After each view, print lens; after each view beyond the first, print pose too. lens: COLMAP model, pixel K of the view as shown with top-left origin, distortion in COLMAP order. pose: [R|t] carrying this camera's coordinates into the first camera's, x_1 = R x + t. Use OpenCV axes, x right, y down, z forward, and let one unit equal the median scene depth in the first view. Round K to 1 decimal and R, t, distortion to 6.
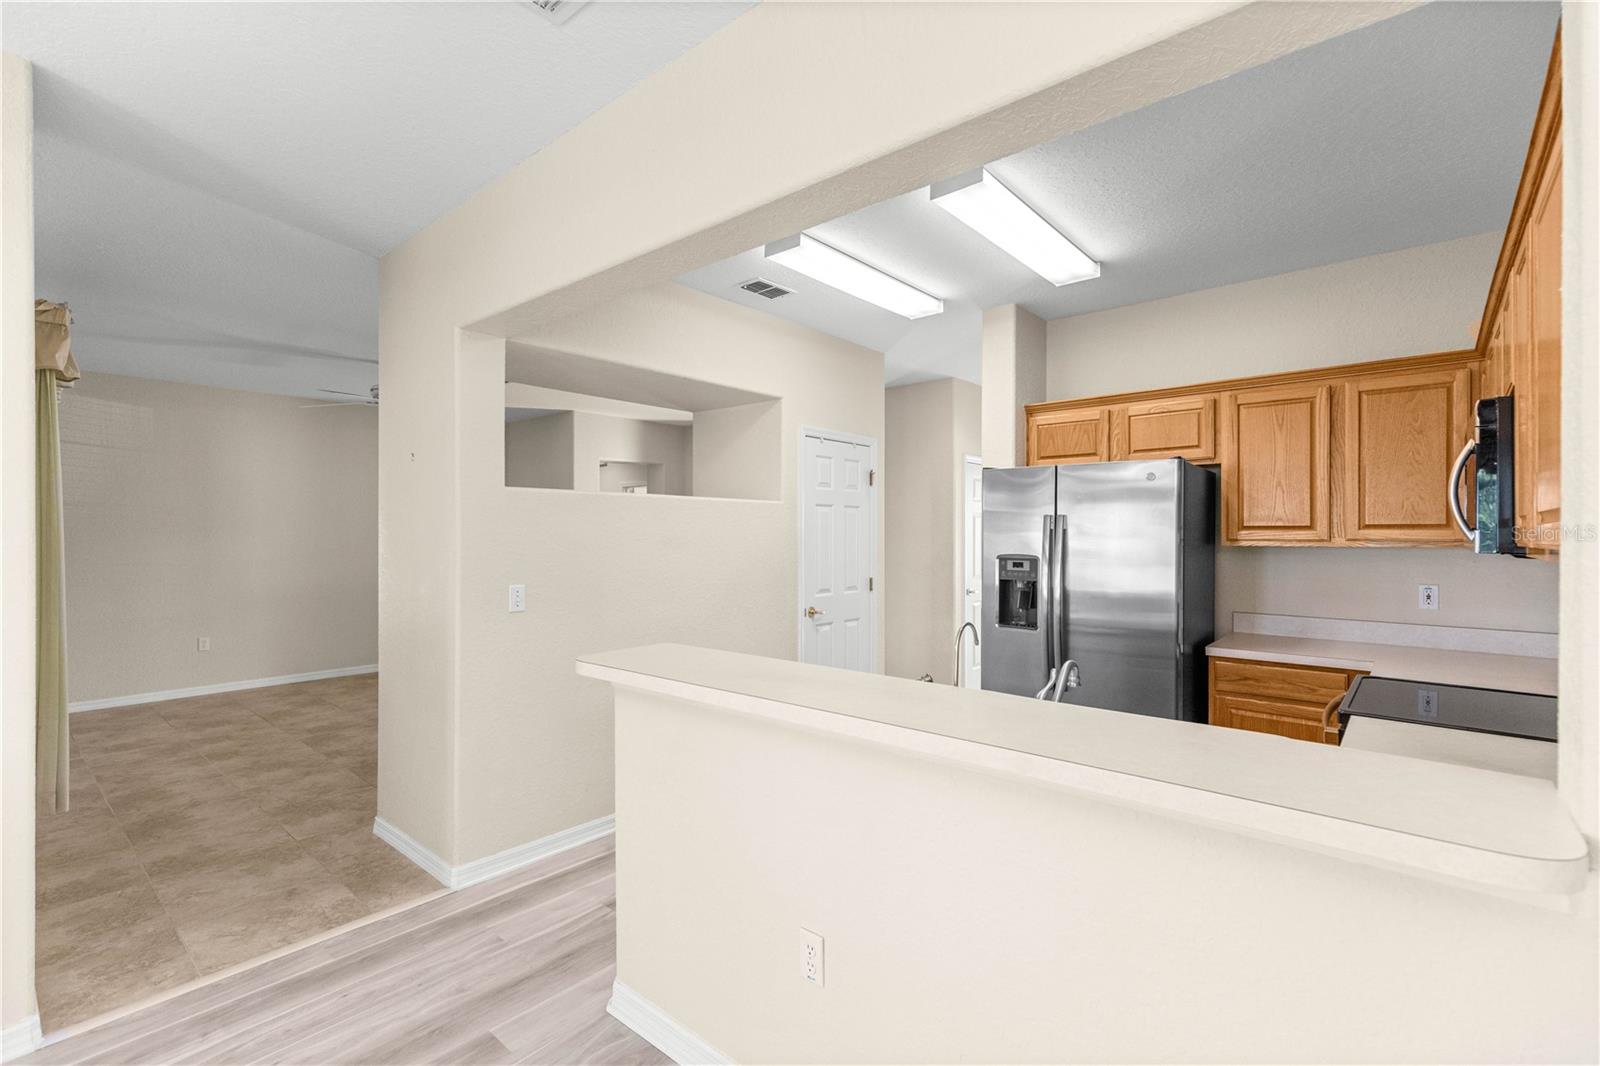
lens RADIAL K [[722.4, 0, 798.9], [0, 722.4, 529.3], [0, 0, 1]] dist [0.012967, -0.004265]
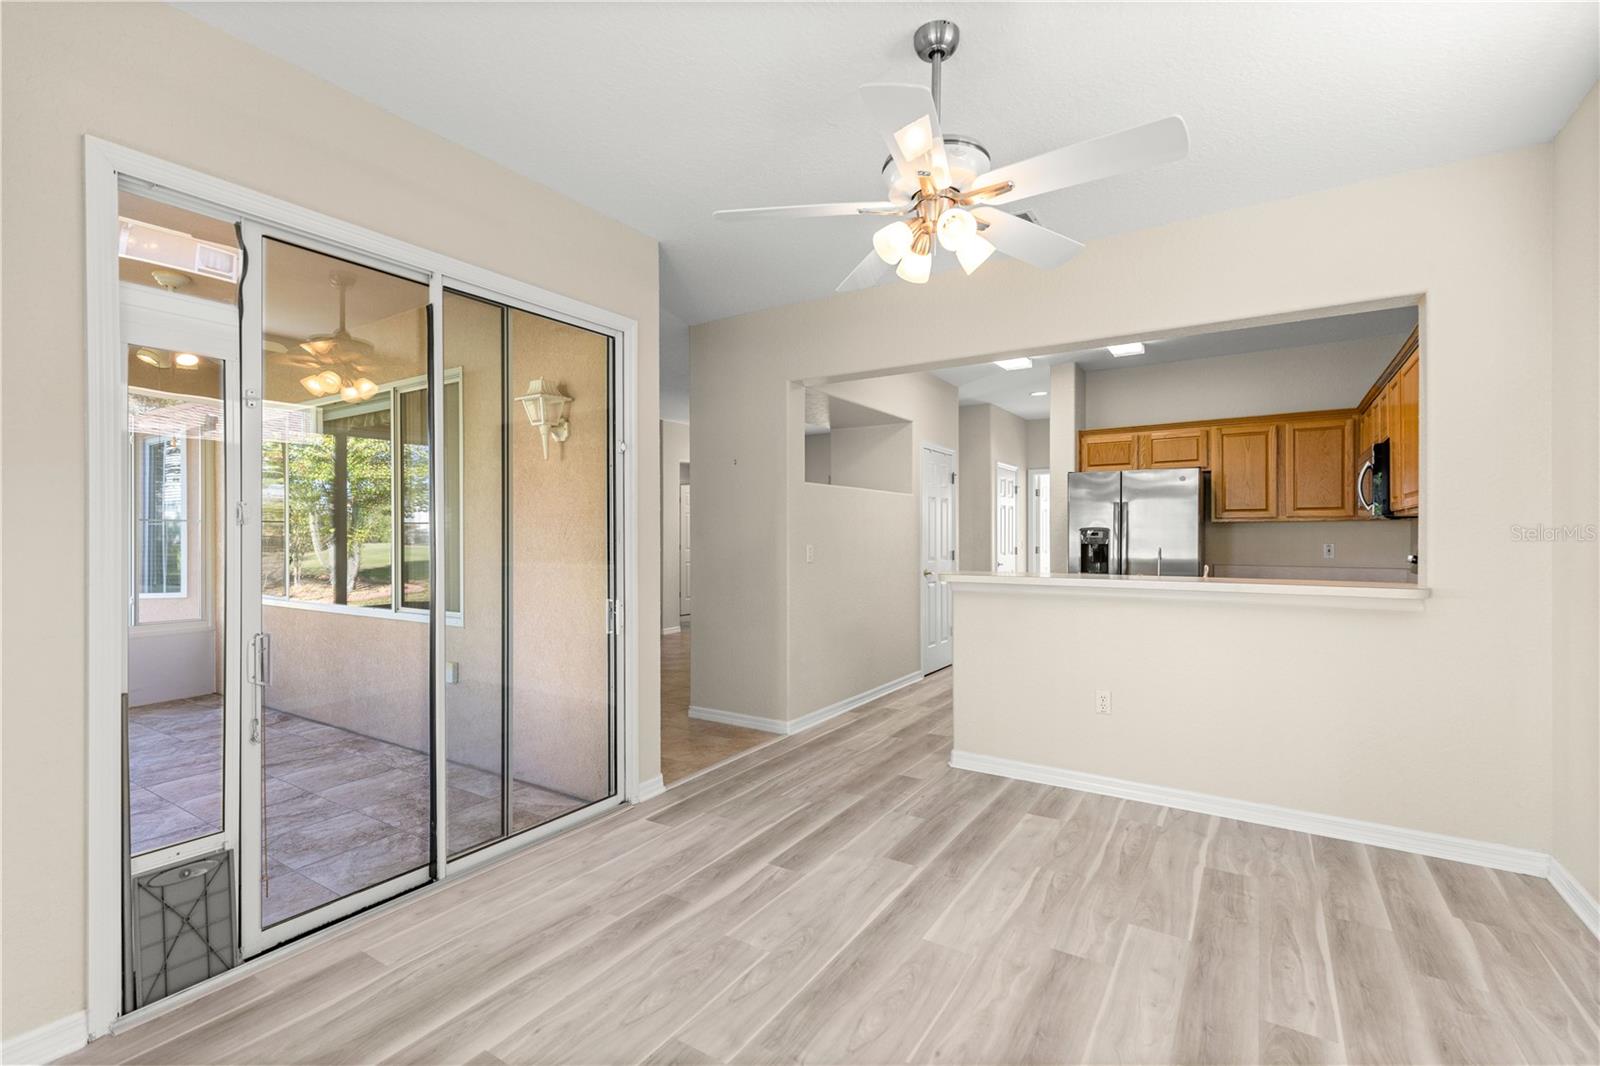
lens RADIAL K [[722.4, 0, 796.7], [0, 722.4, 534.6], [0, 0, 1]] dist [0.012967, -0.004265]
pose [[0.990046, -0.003606, 0.140699, -0.606560], [0.002762, 0.999977, 0.006196, 0.041871], [-0.140718, -0.005745, 0.990033, -0.506952]]
